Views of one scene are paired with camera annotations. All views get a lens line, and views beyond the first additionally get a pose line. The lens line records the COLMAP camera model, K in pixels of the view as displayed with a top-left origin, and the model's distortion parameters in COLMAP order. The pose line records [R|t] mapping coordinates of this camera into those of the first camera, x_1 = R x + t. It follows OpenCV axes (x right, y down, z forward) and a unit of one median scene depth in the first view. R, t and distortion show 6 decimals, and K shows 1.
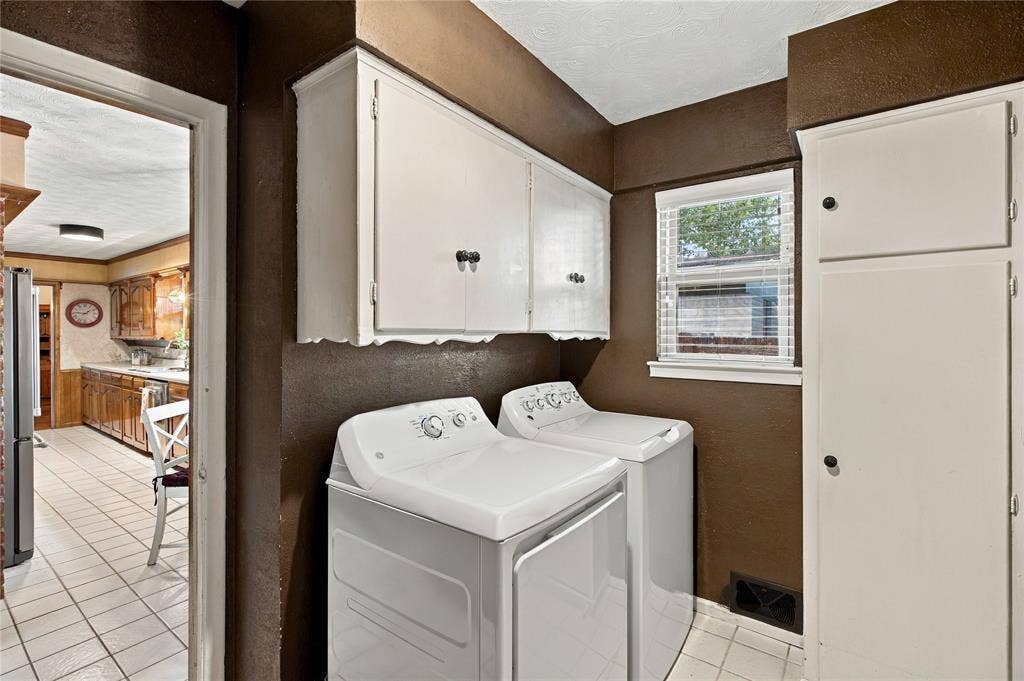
lens RADIAL K [[460.1, 0, 512.8], [0, 460.1, 335.6], [0, 0, 1]] dist [-0.000469, -0.000165]
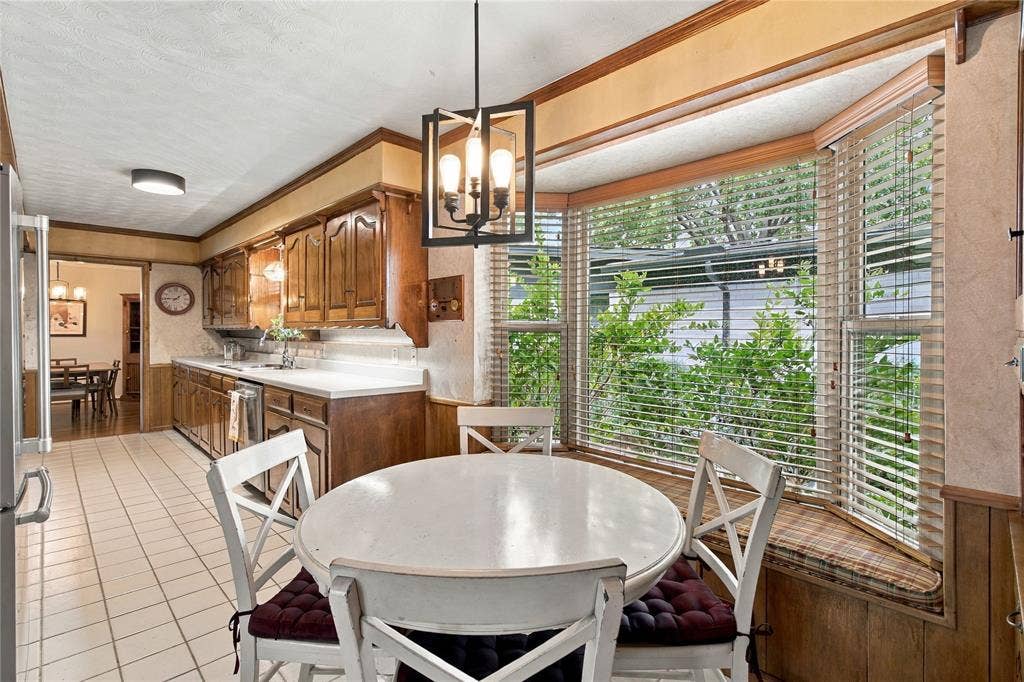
lens RADIAL K [[460.1, 0, 512.8], [0, 460.1, 336.1], [0, 0, 1]] dist [-0.000469, -0.000165]
pose [[0.989044, 0.005051, -0.147535, -0.188077], [-0.004300, 0.999976, 0.005411, 0.014059], [0.147558, -0.004718, 0.989042, 0.252856]]
